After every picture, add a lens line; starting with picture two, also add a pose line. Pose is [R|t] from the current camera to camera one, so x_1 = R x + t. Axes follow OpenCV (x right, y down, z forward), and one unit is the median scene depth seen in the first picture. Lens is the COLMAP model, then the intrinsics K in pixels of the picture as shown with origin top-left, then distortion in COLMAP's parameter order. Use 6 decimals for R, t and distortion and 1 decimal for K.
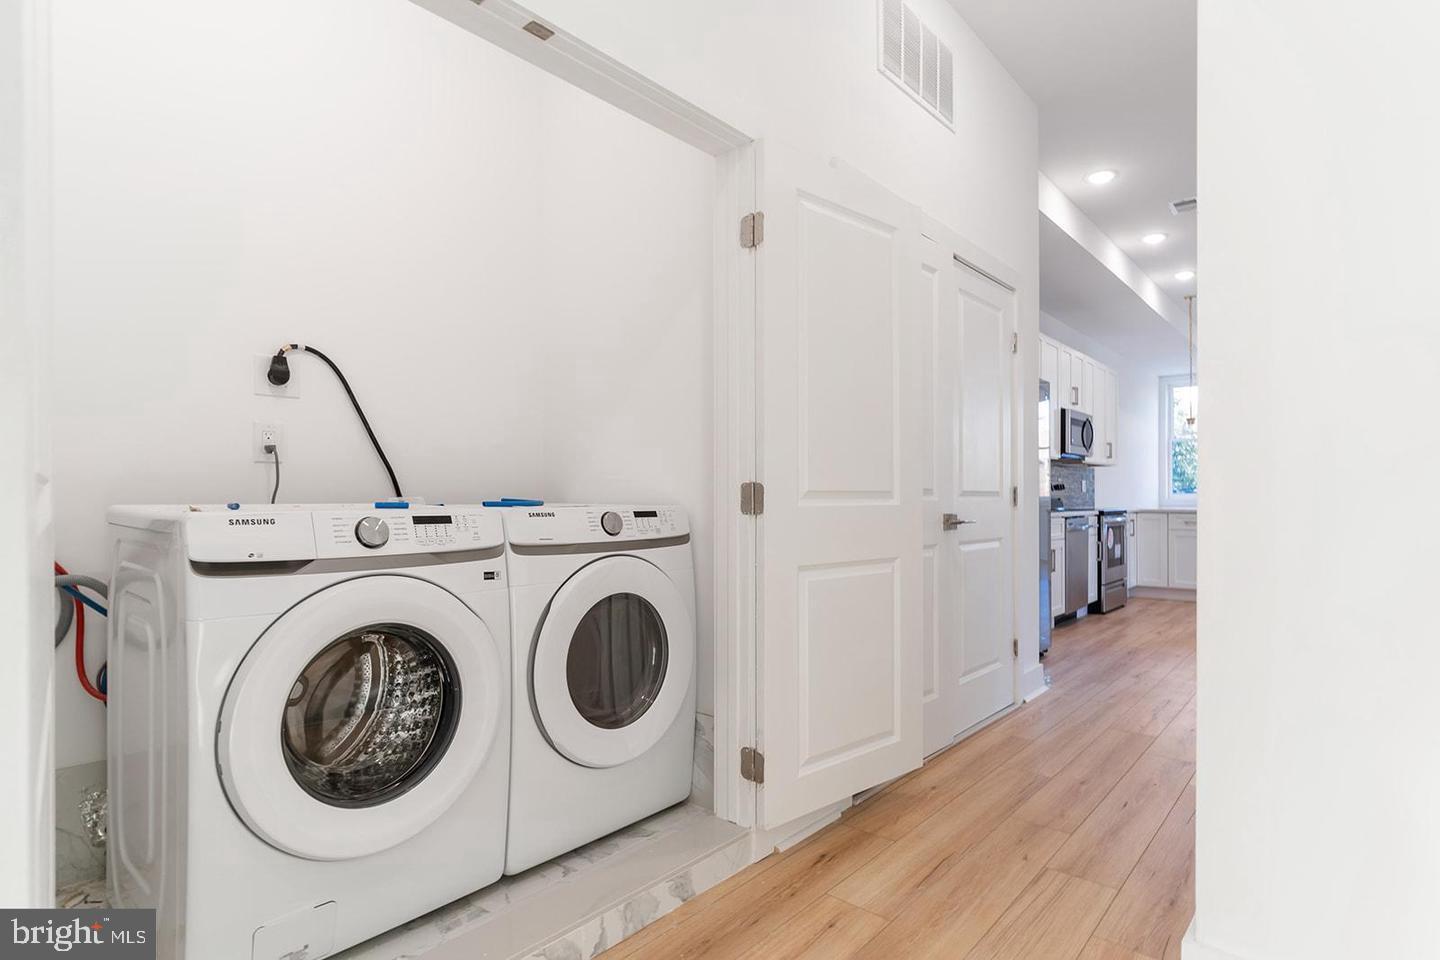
lens RADIAL K [[744.5, 0, 720.7], [0, 744.5, 494.0], [0, 0, 1]] dist [-0.001507, -0.000035]
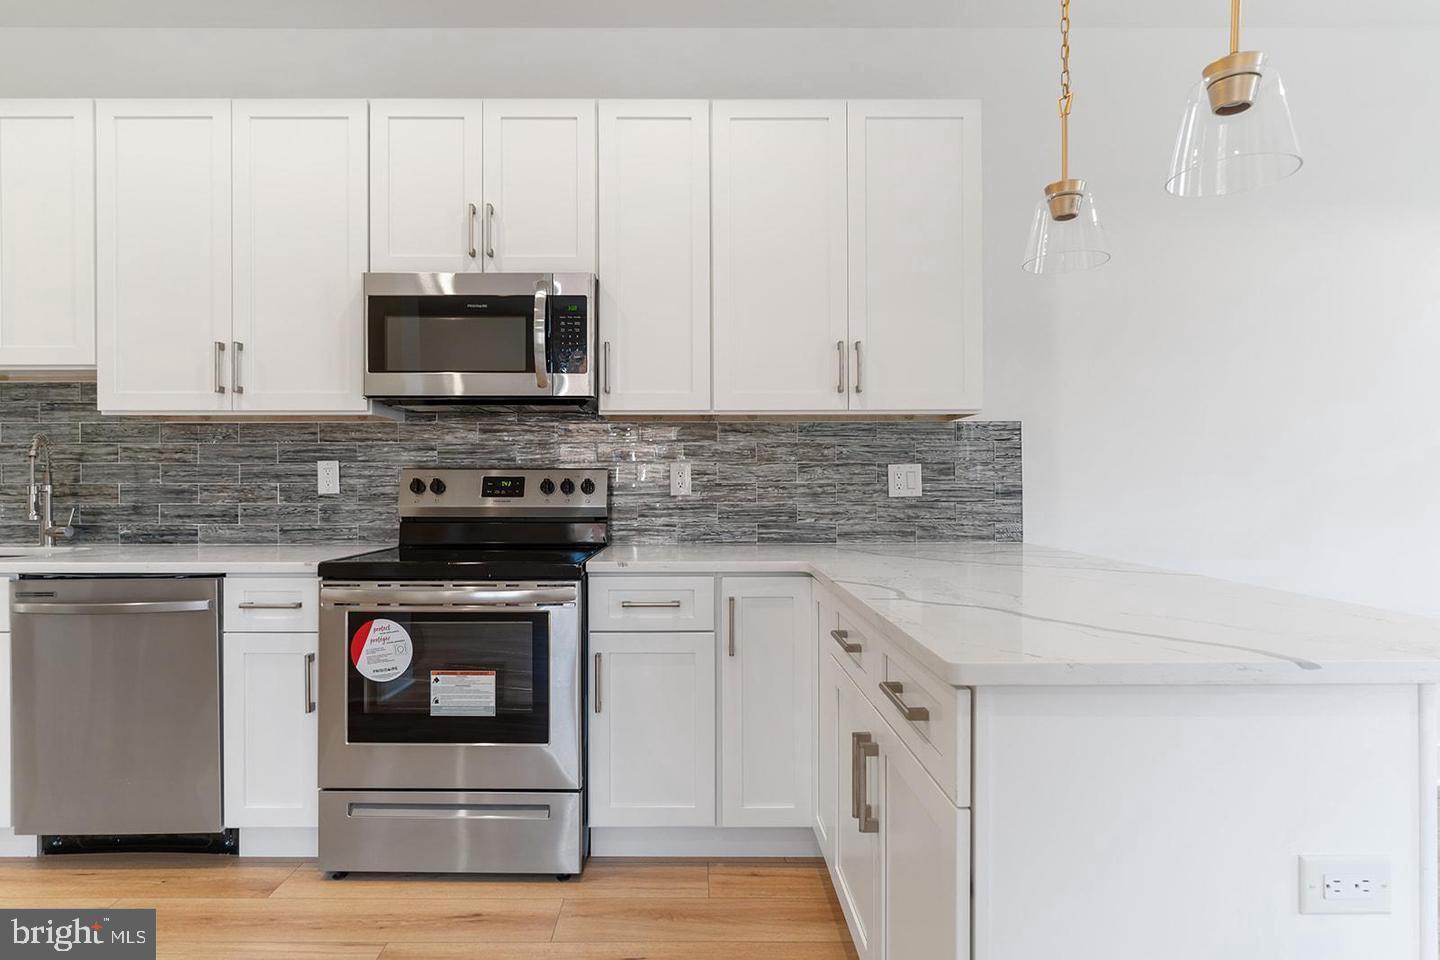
lens RADIAL K [[744.5, 0, 696.5], [0, 744.5, 482.3], [0, 0, 1]] dist [-0.005400, 0.000251]
pose [[0.660108, -0.001791, -0.751168, 0.773135], [0.003717, 0.999993, 0.000883, -0.011555], [0.751161, -0.003375, 0.660110, 0.806893]]
